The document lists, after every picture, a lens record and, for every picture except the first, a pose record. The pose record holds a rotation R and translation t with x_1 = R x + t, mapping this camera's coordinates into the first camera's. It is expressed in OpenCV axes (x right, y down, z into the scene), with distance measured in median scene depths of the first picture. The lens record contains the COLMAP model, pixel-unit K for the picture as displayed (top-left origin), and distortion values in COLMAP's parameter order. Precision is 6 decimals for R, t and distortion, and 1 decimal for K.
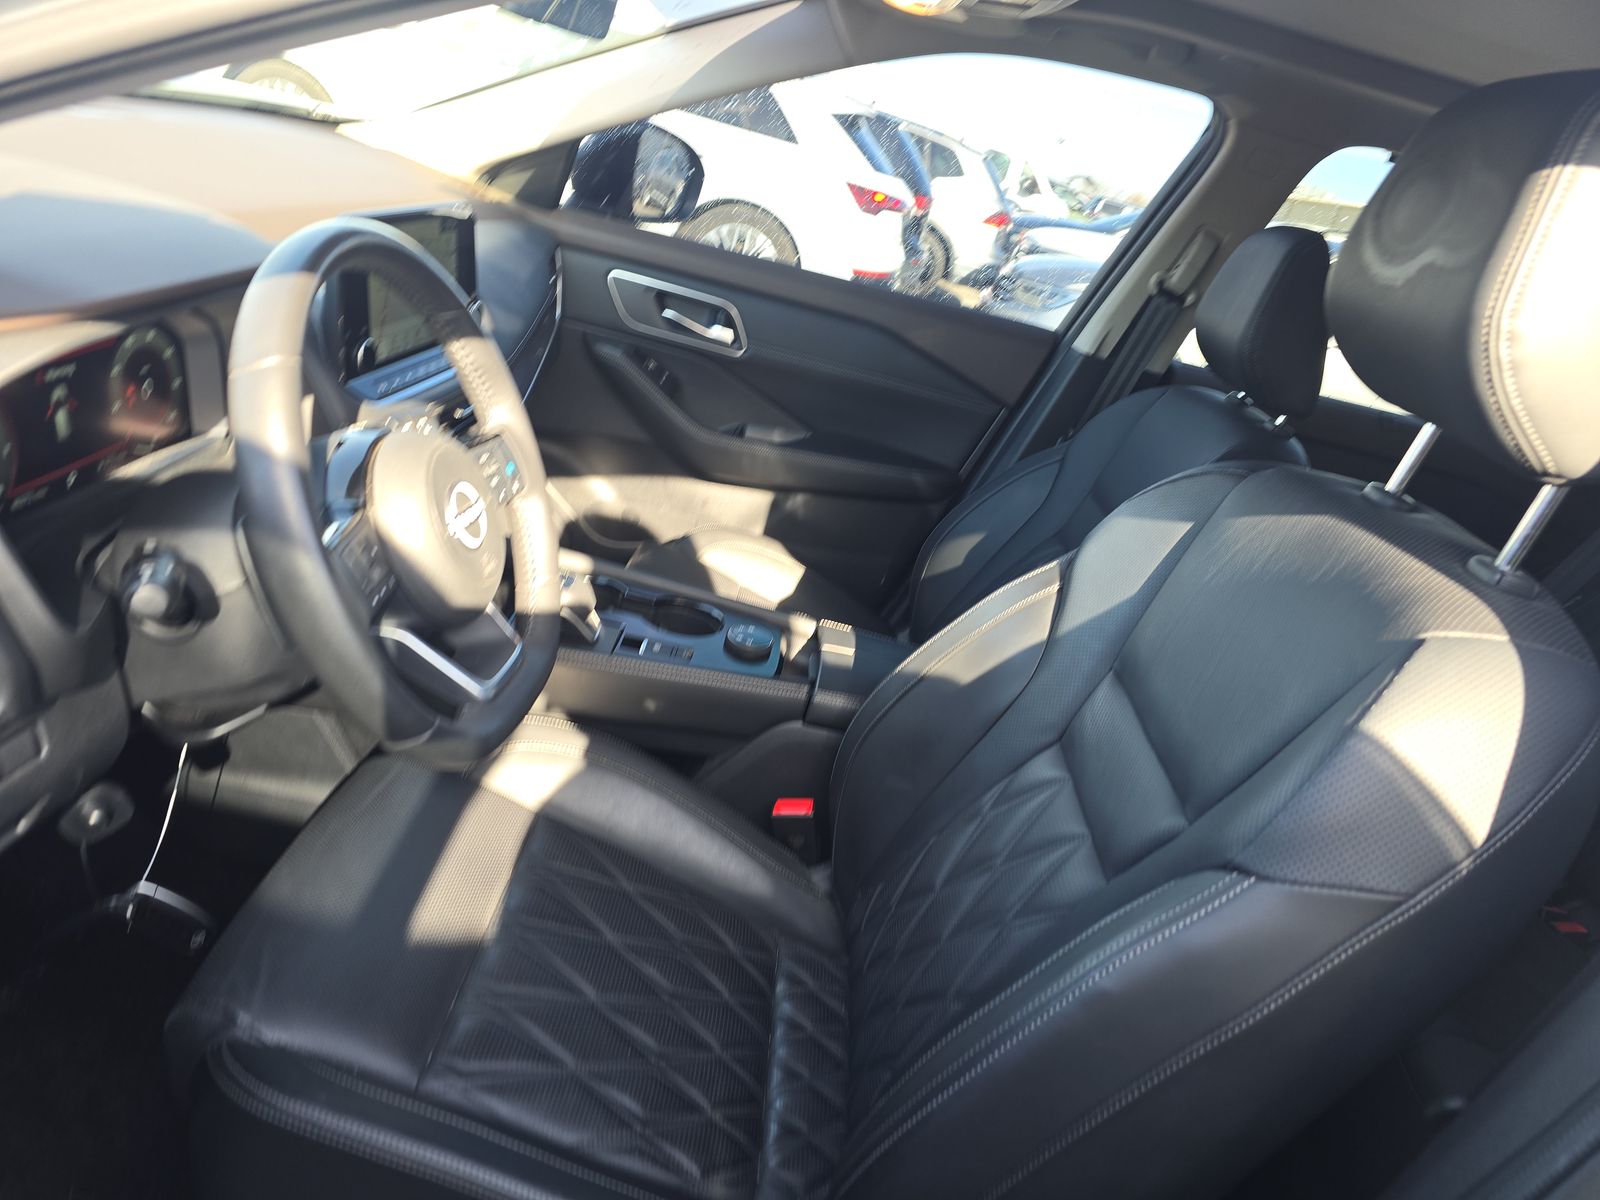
lens RADIAL K [[1095.0, 0, 785.8], [0, 1095.0, 606.3], [0, 0, 1]] dist [0.033969, -0.004944]
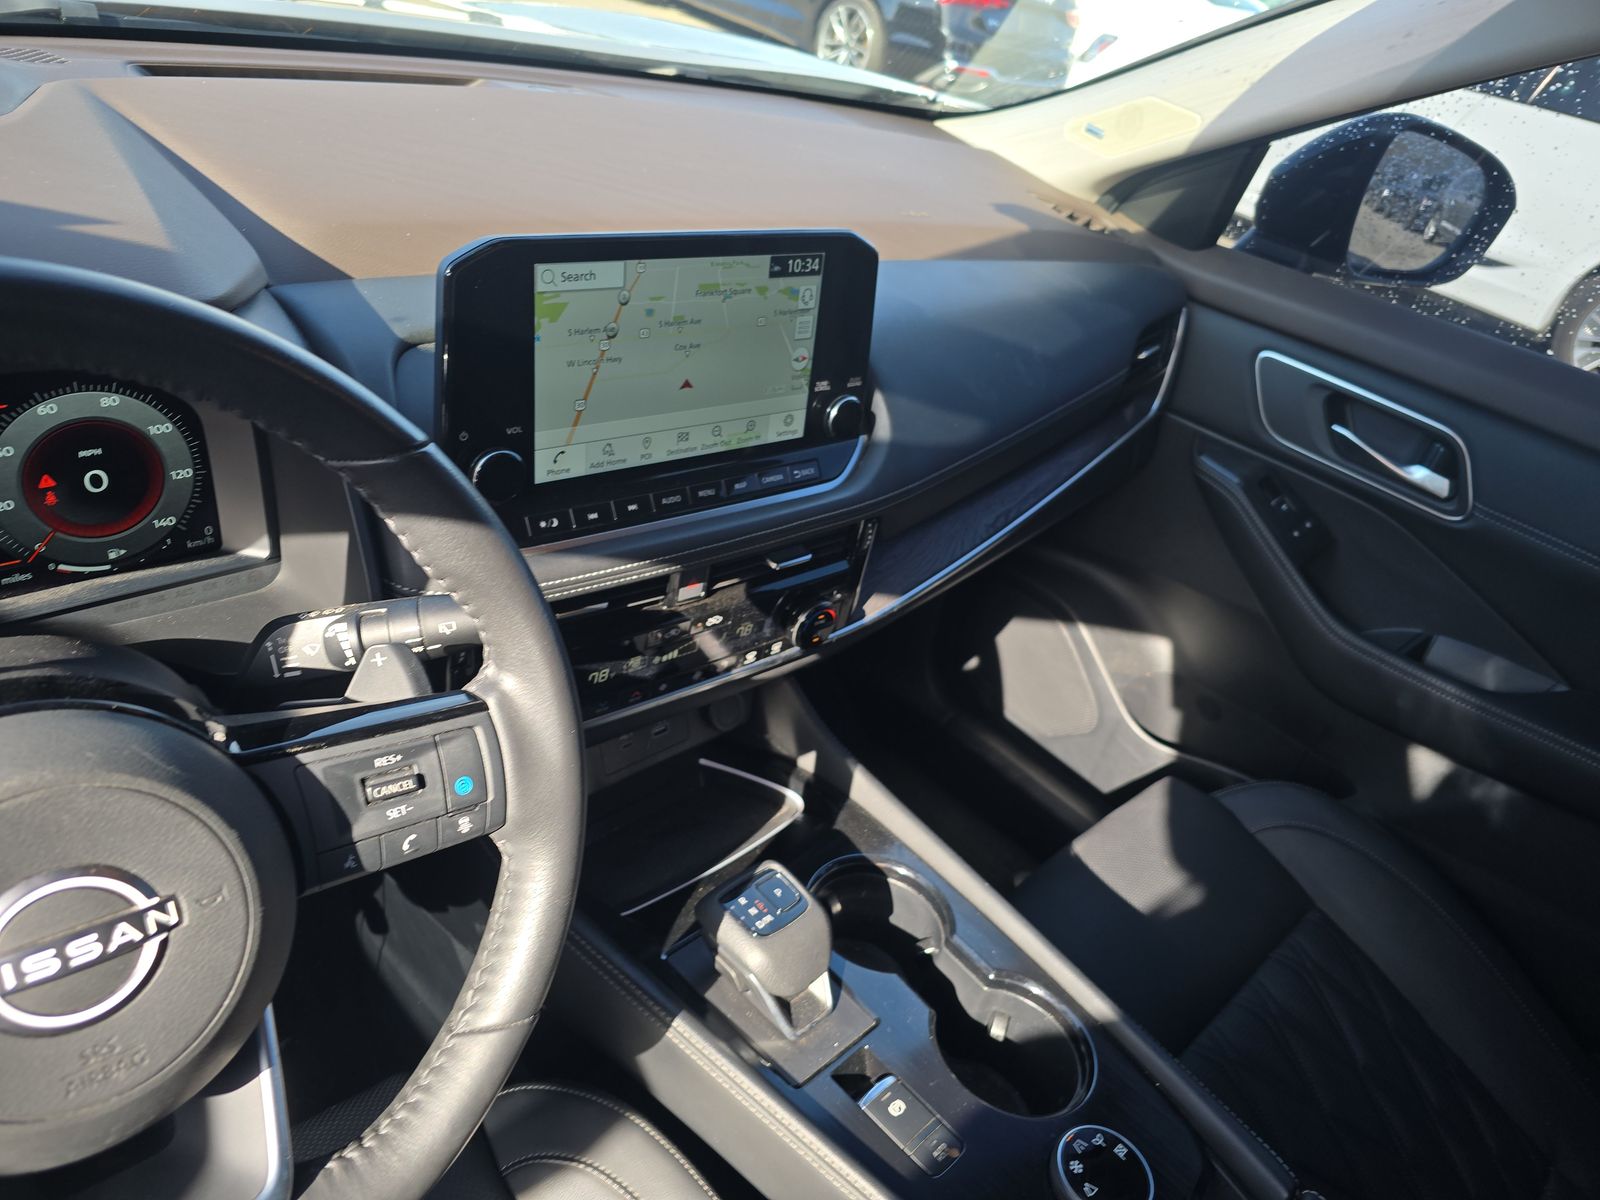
lens RADIAL K [[1095.0, 0, 785.8], [0, 1095.0, 606.3], [0, 0, 1]] dist [0.033969, -0.004944]
pose [[0.750666, 0.275931, -0.600303, 0.054735], [-0.286053, 0.954771, 0.081160, -0.136647], [0.595546, 0.110794, 0.795644, 0.348811]]
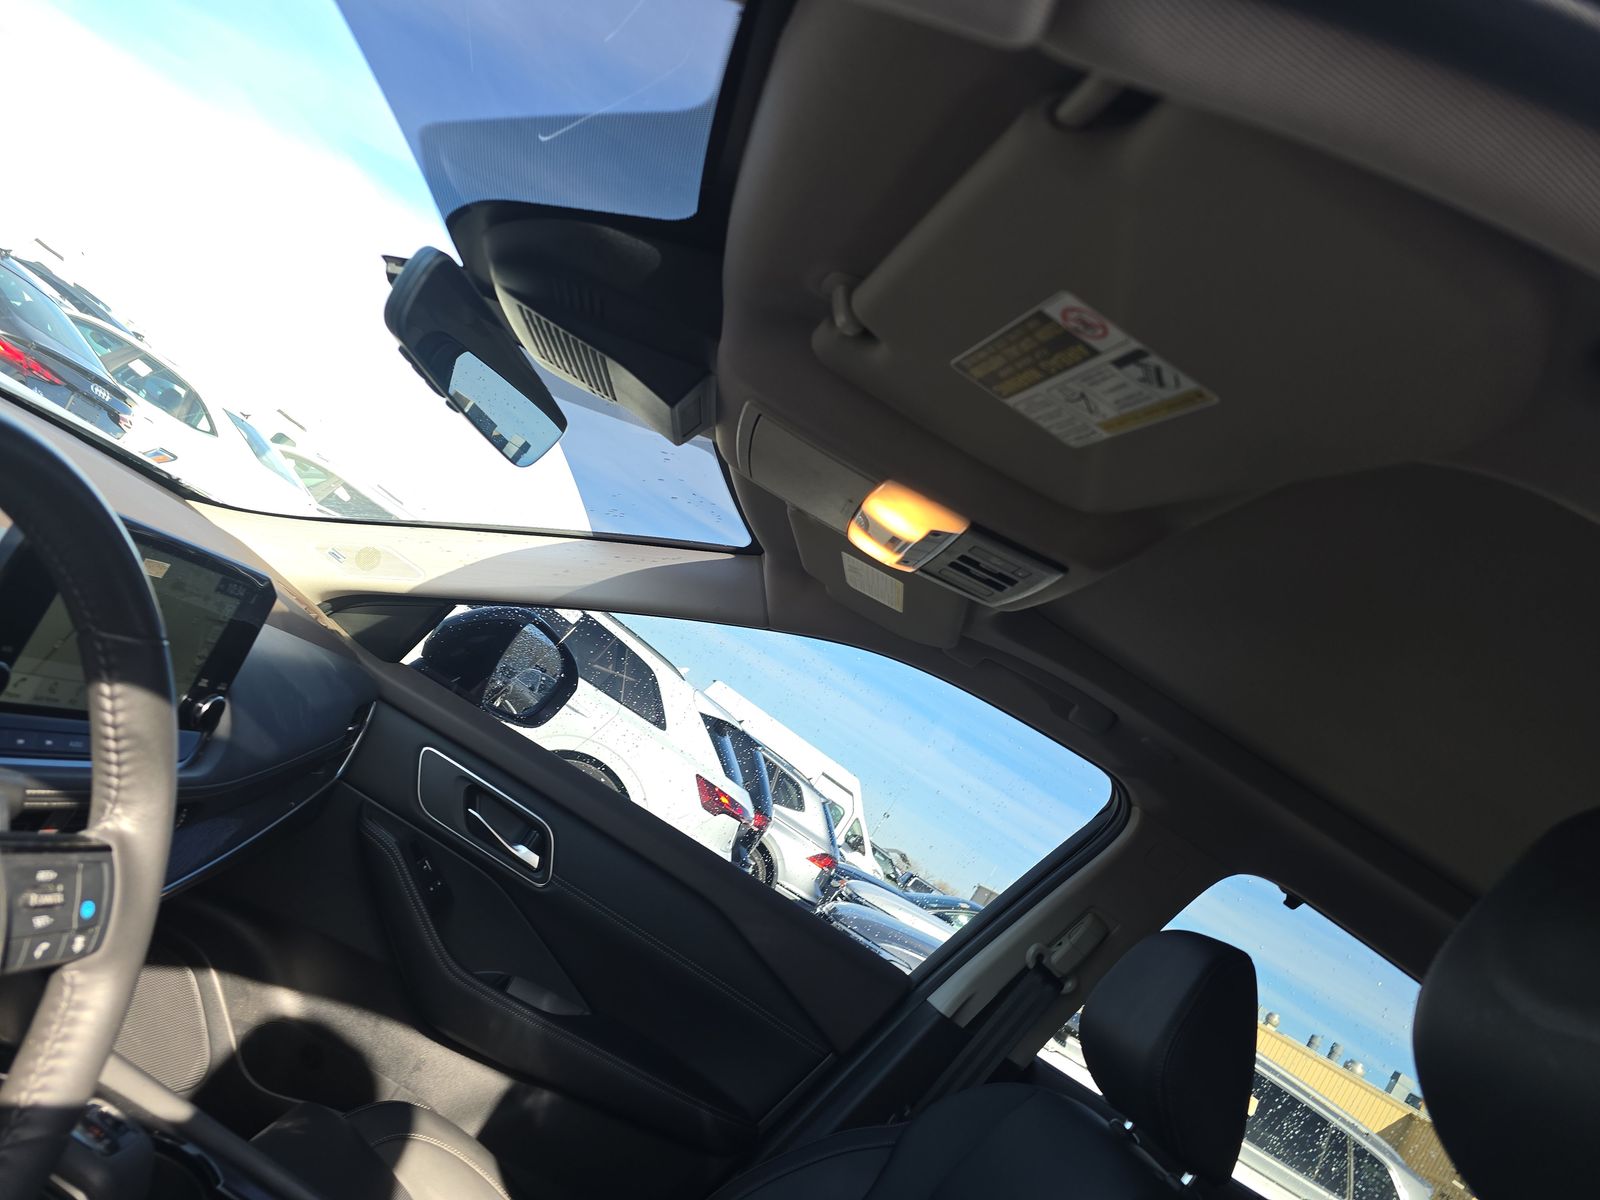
lens RADIAL K [[1095.0, 0, 785.8], [0, 1095.0, 606.3], [0, 0, 1]] dist [0.033969, -0.004944]
pose [[0.941144, 0.328036, 0.081491, -0.004569], [-0.239947, 0.818205, -0.522461, -0.019813], [-0.238062, 0.472157, 0.848760, 0.174191]]
